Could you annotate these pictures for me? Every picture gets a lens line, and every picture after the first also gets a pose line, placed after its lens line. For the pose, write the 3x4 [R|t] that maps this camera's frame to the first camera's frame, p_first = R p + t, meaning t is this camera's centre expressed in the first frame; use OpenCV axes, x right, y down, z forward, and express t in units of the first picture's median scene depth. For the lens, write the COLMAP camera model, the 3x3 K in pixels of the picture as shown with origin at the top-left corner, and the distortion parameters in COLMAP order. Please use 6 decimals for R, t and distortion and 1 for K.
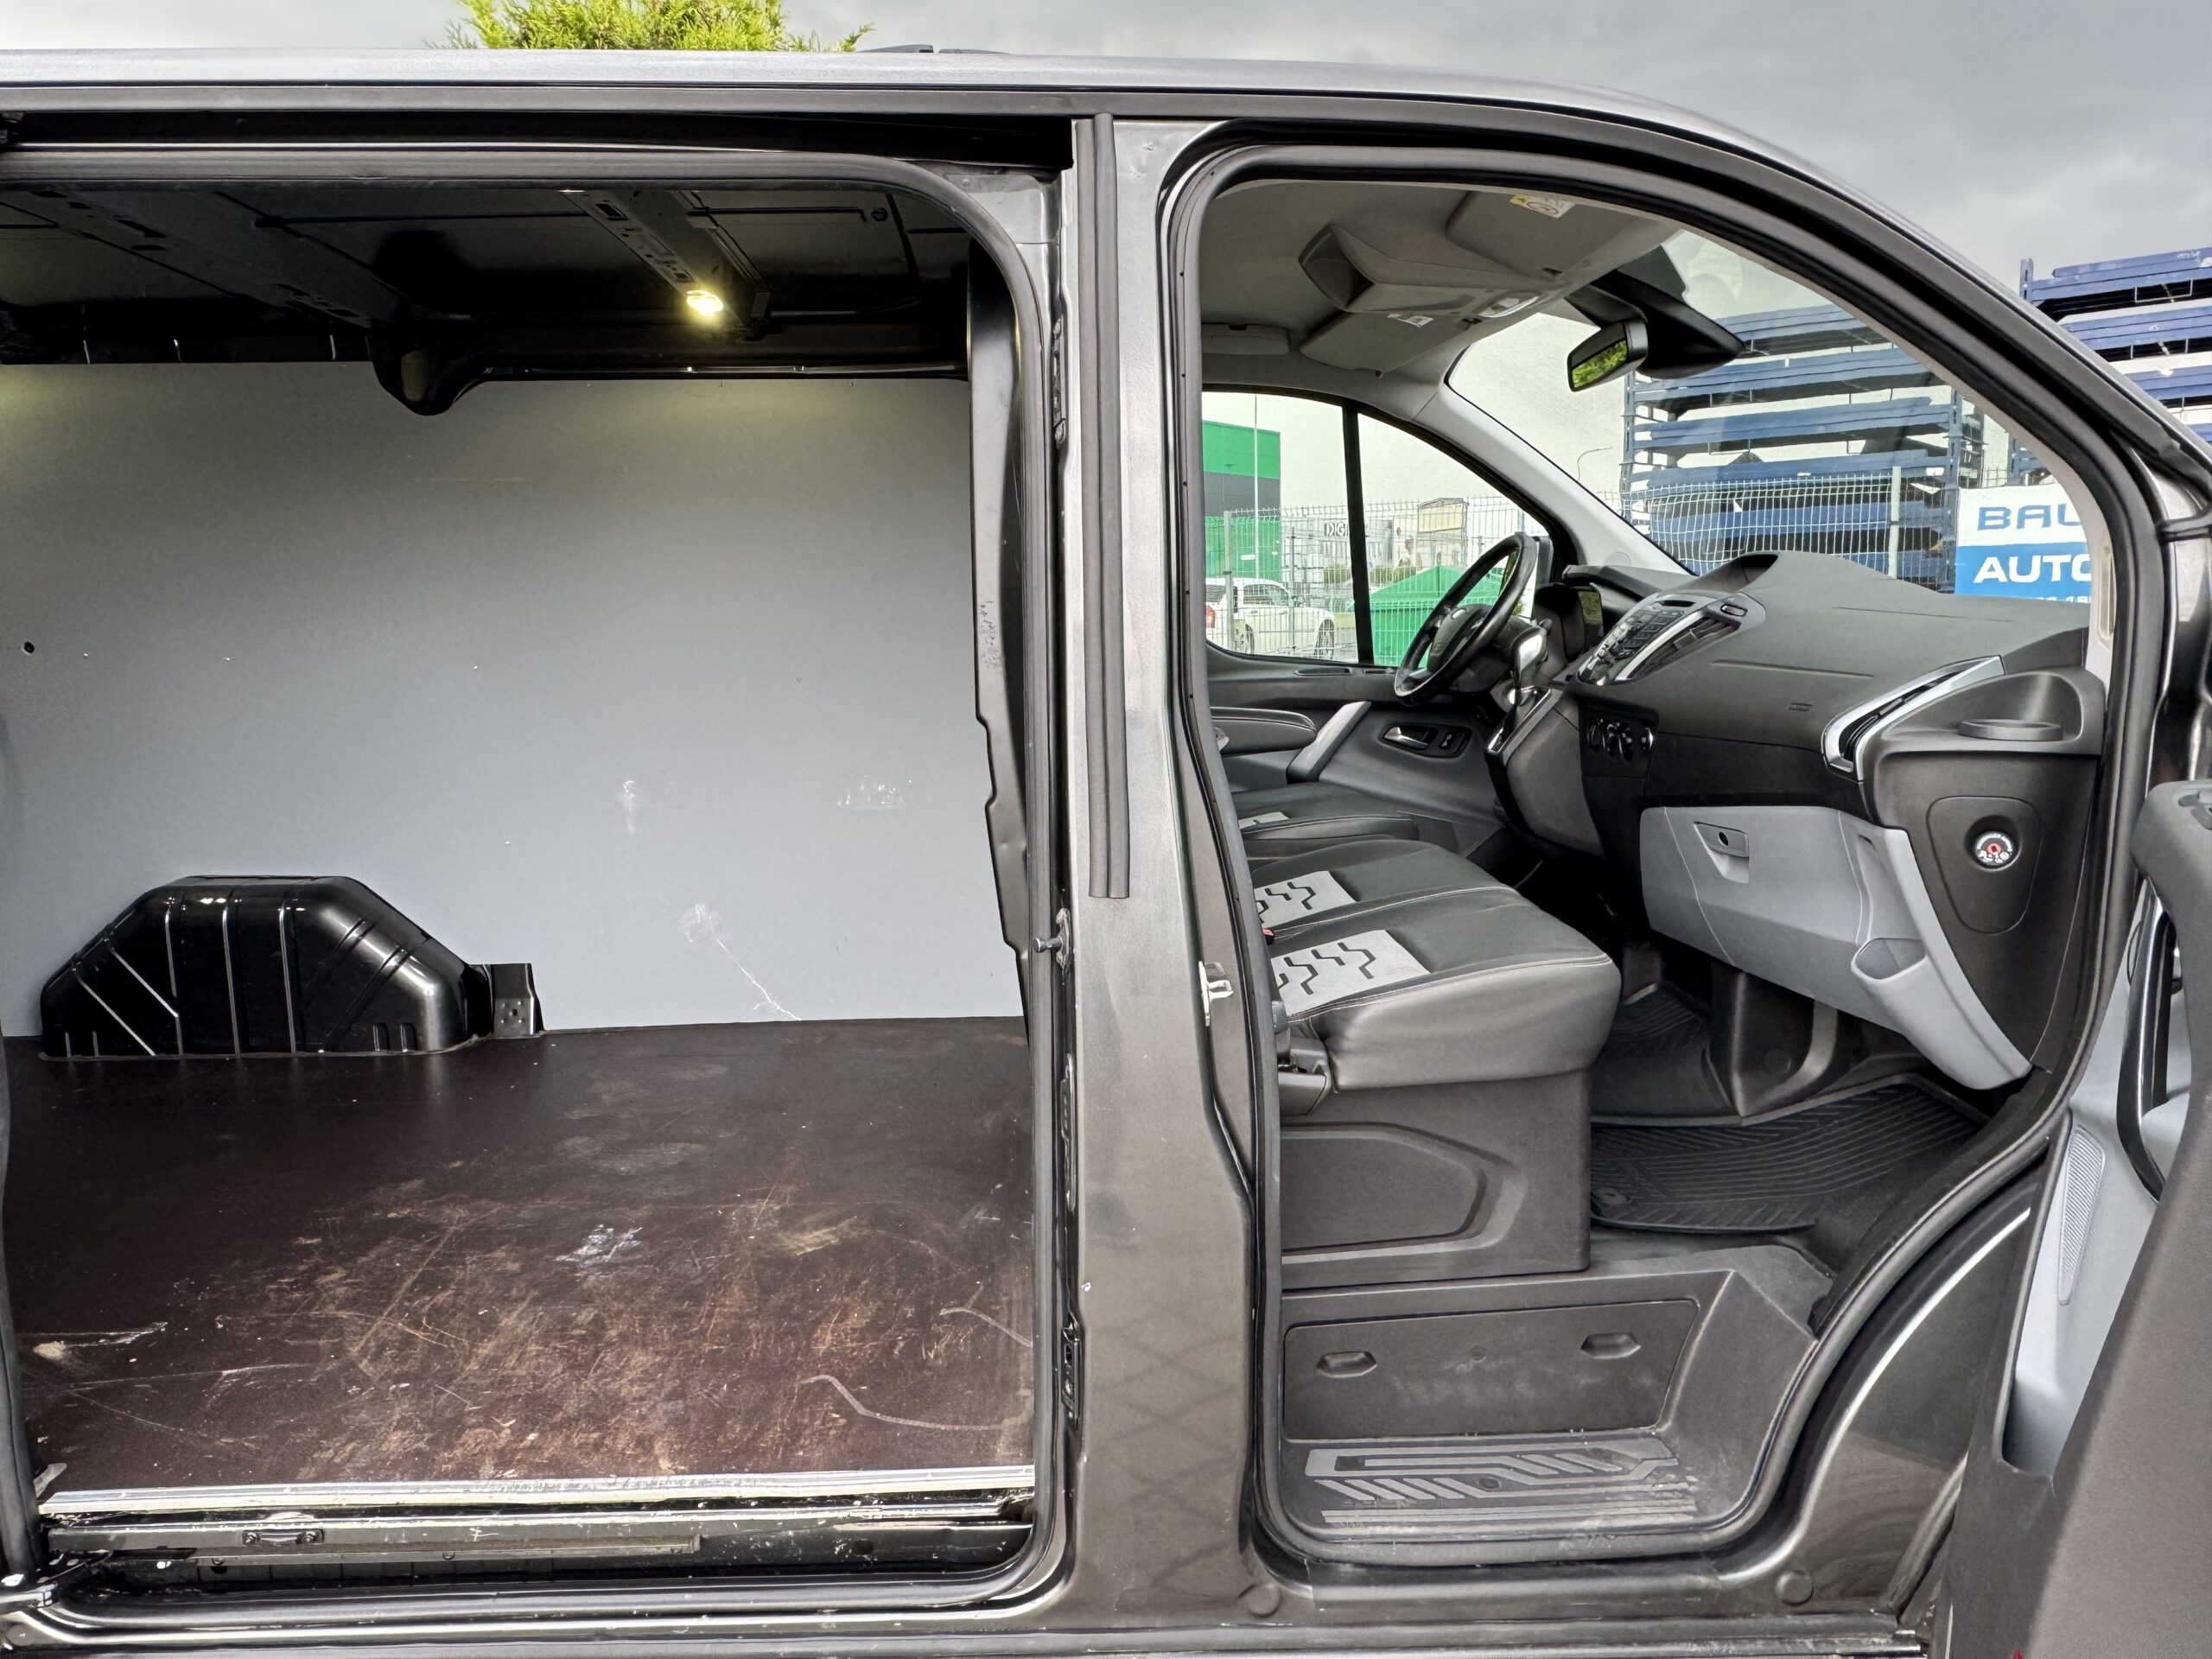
lens RADIAL K [[1484.2, 0, 1106.0], [0, 1484.2, 829.5], [0, 0, 1]] dist [-0.000144, 0.006314]
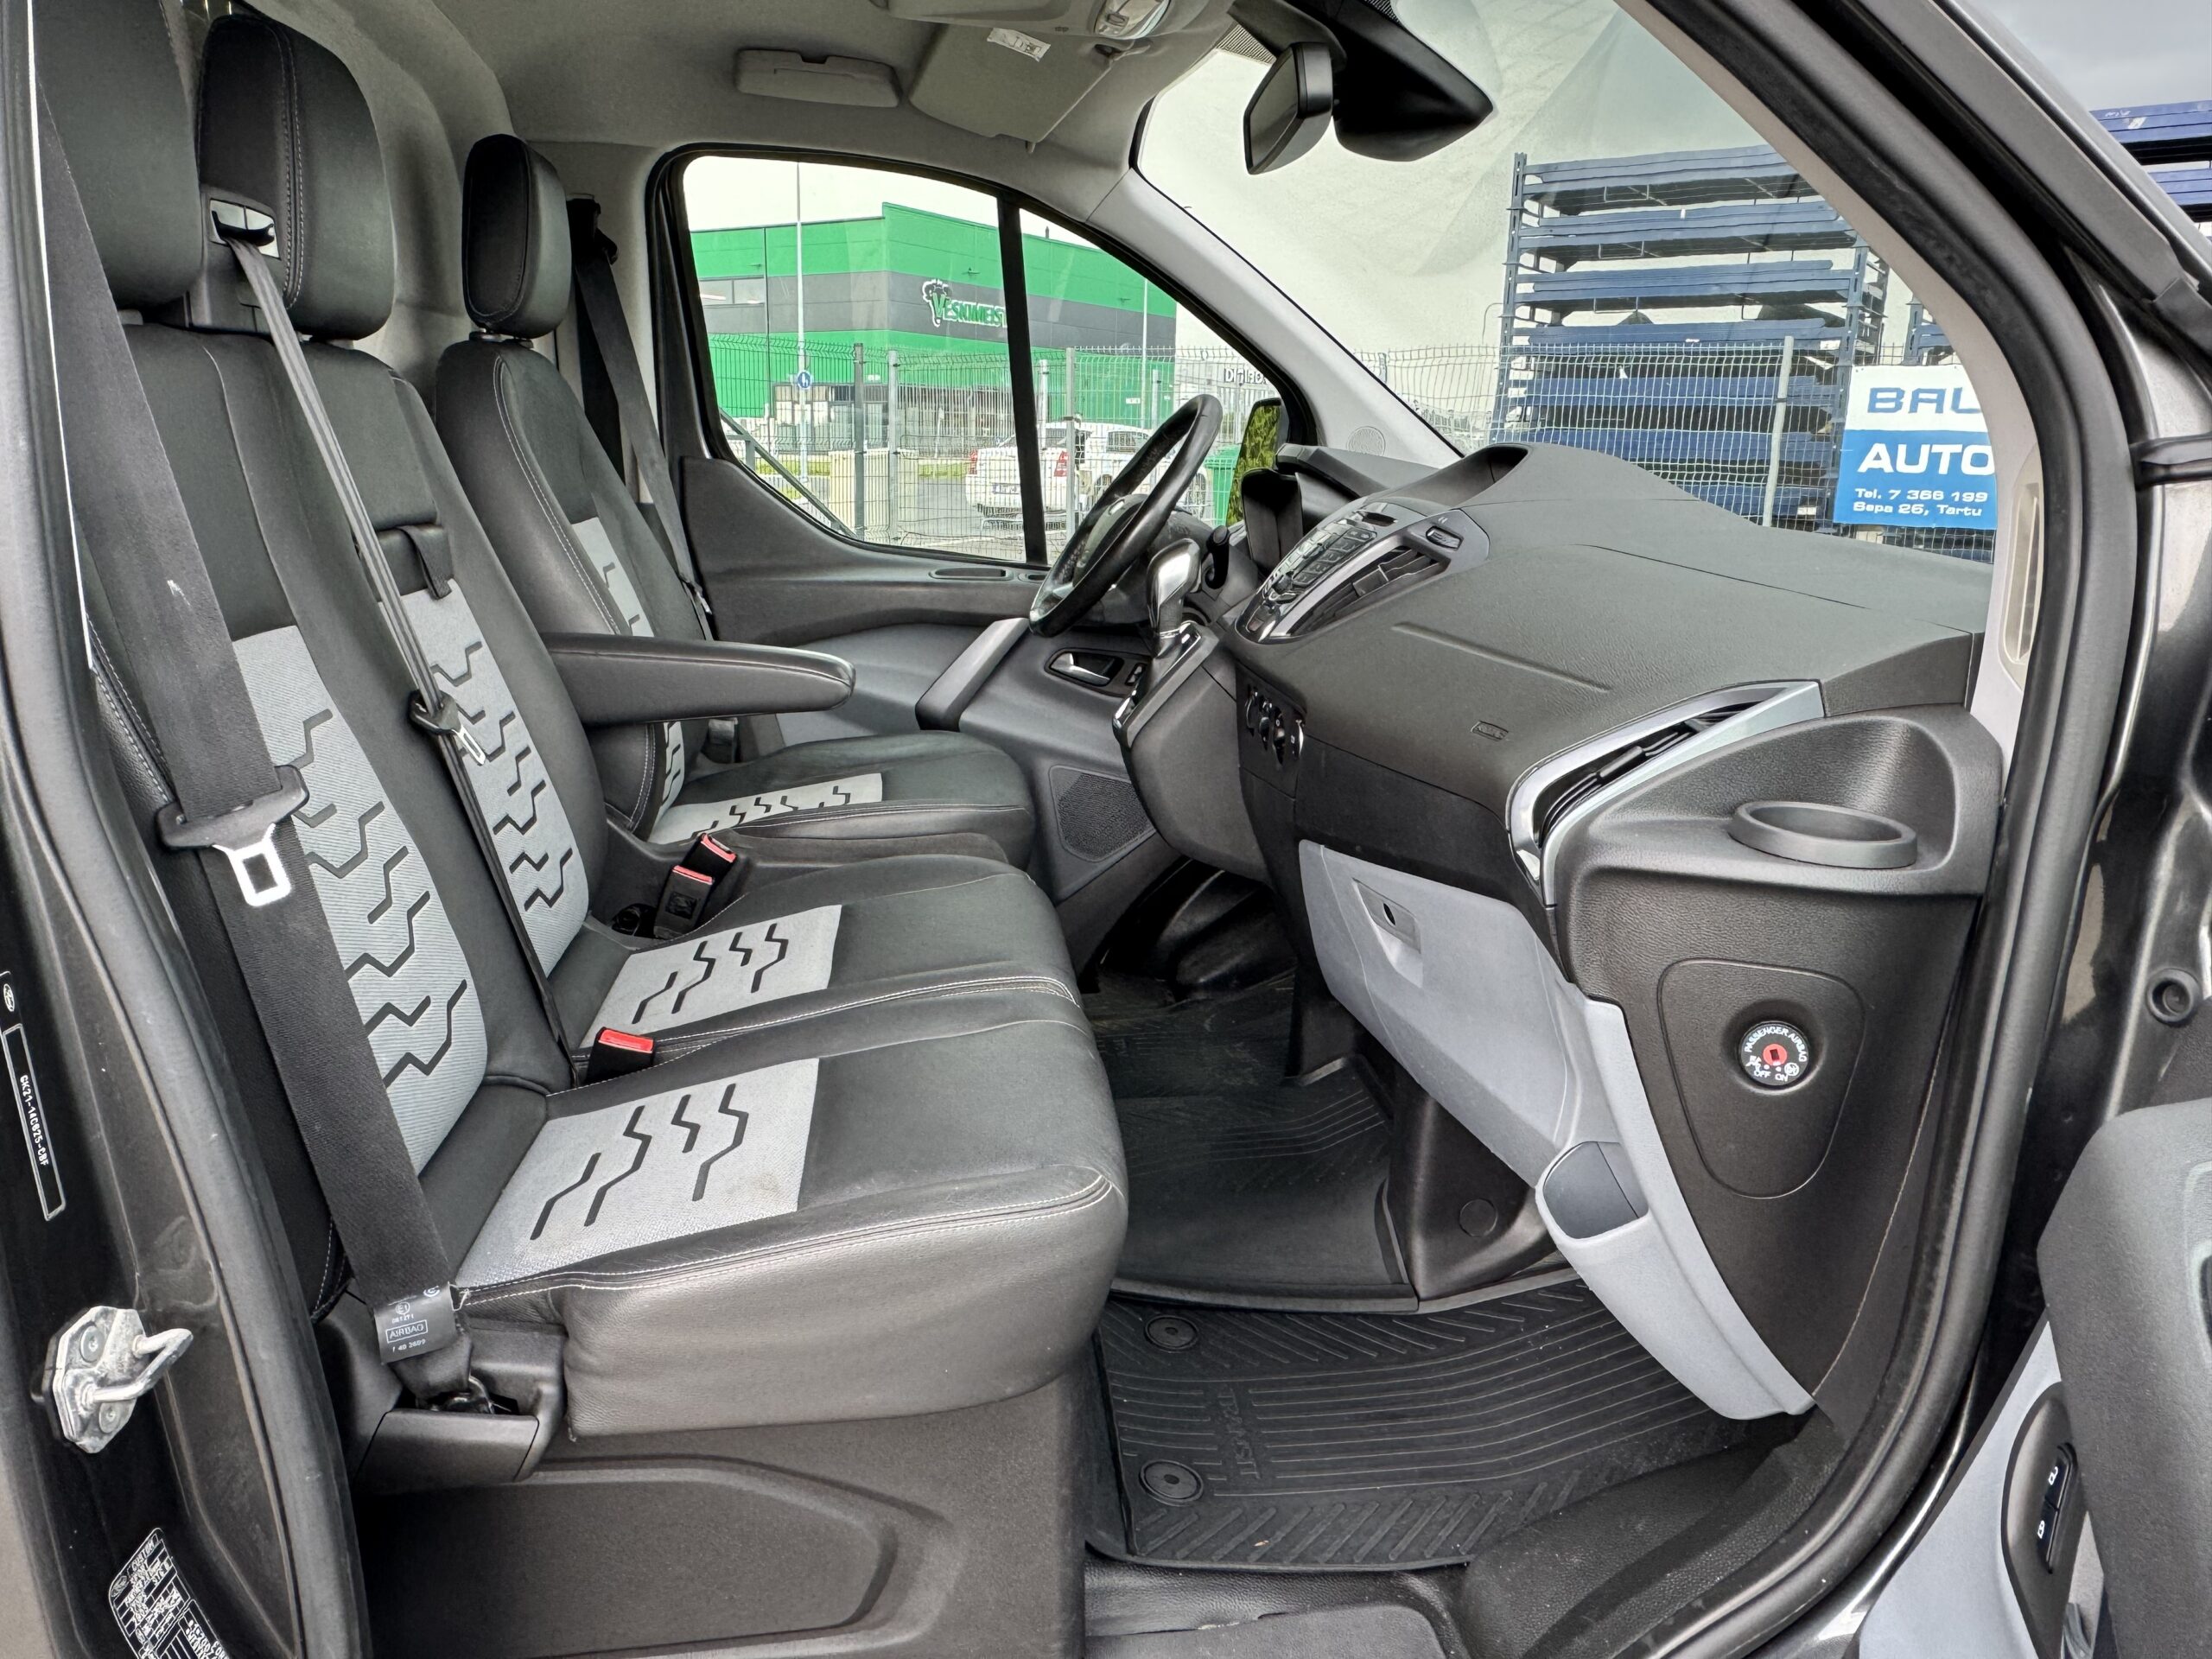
lens RADIAL K [[1491.0, 0, 1106.0], [0, 1491.0, 829.5], [0, 0, 1]] dist [0.004477, 0.000322]
pose [[0.996931, 0.029617, 0.072472, 0.179994], [-0.036810, 0.994305, 0.100012, -0.062731], [-0.069097, -0.102373, 0.992343, 0.279979]]
